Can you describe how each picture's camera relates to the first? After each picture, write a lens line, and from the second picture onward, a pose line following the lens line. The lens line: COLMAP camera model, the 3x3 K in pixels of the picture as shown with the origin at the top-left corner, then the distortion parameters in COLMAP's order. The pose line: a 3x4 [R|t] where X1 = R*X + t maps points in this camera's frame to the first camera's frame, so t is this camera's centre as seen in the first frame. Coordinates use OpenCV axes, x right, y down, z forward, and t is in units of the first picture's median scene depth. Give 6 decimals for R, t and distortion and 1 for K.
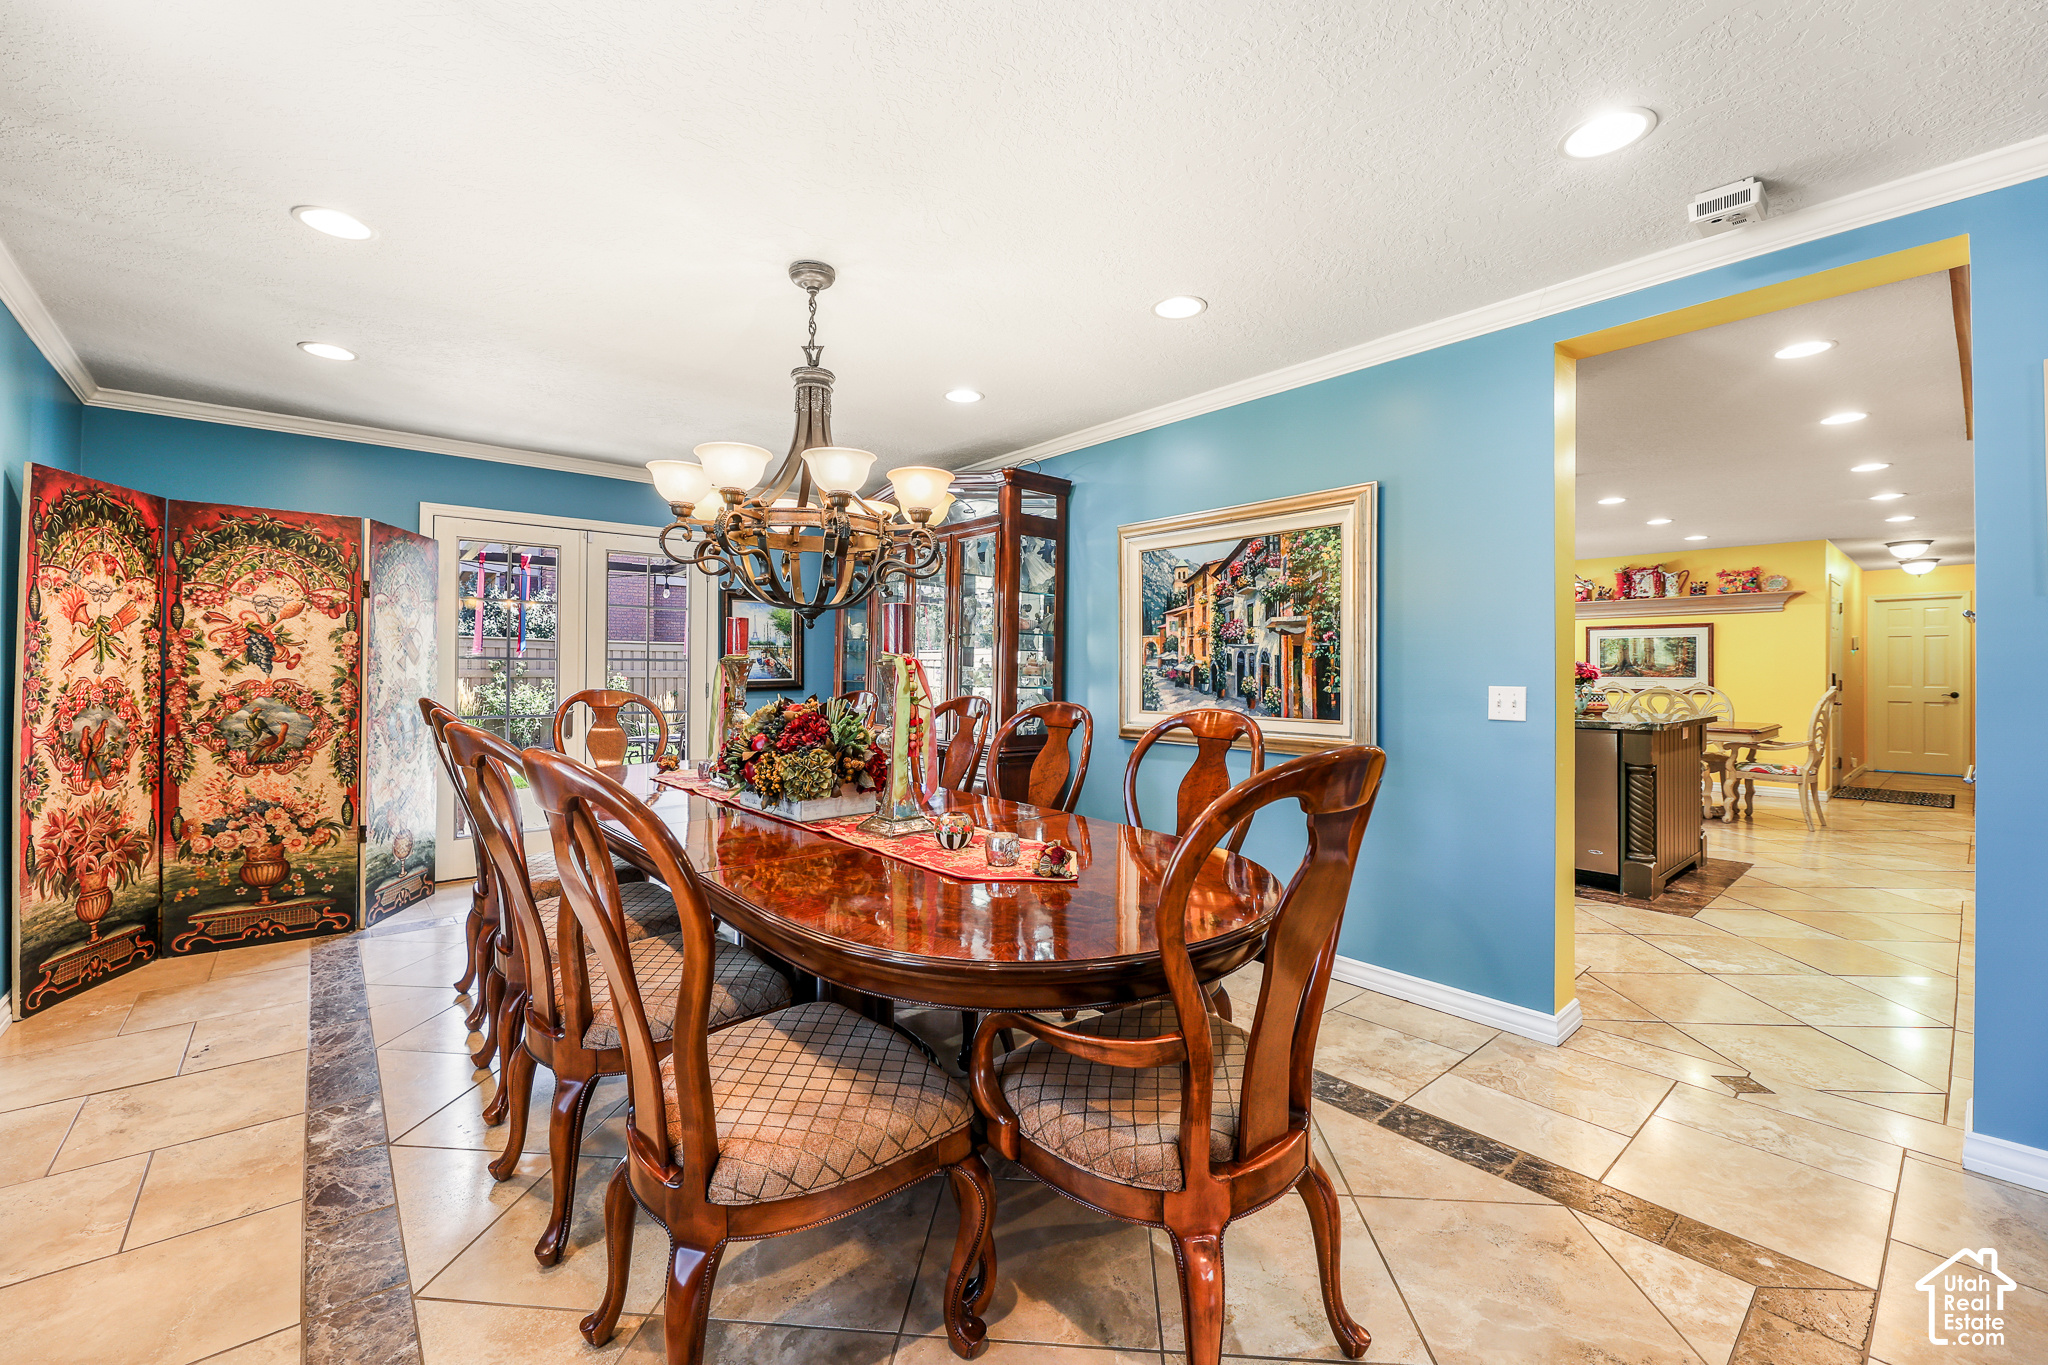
lens RADIAL K [[838.1, 0, 1021.0], [0, 838.1, 666.4], [0, 0, 1]] dist [-0.001990, -0.000054]
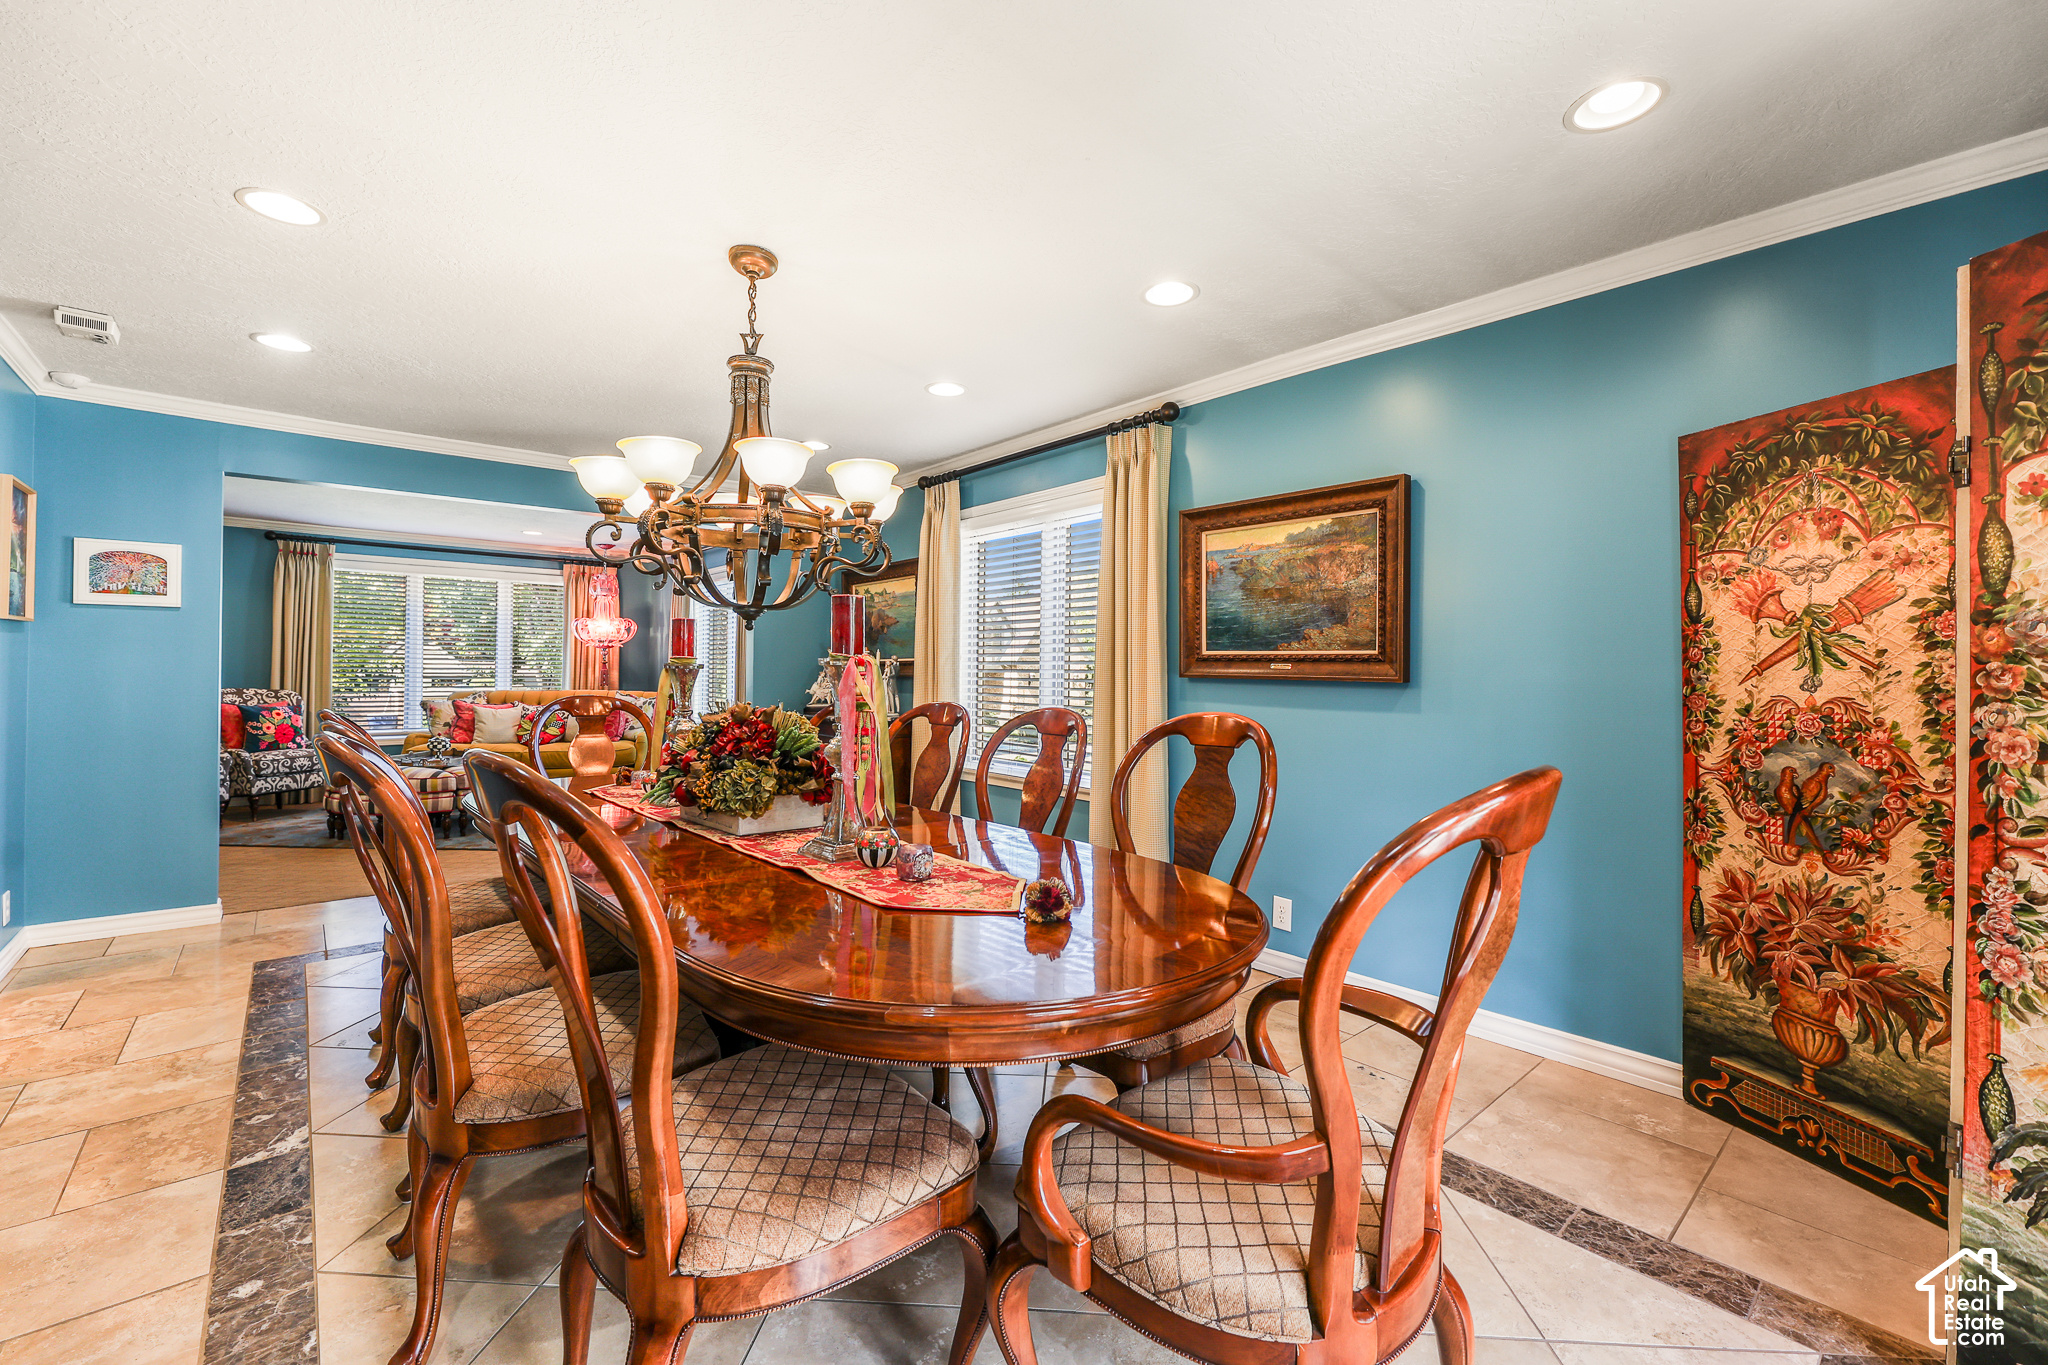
lens RADIAL K [[838.1, 0, 1026.5], [0, 838.1, 669.1], [0, 0, 1]] dist [-0.001990, -0.000054]
pose [[-0.999886, -0.010861, -0.010456, -0.481018], [-0.010773, 0.999907, -0.008378, 0.003155], [0.010546, -0.008264, -0.999910, 1.688685]]
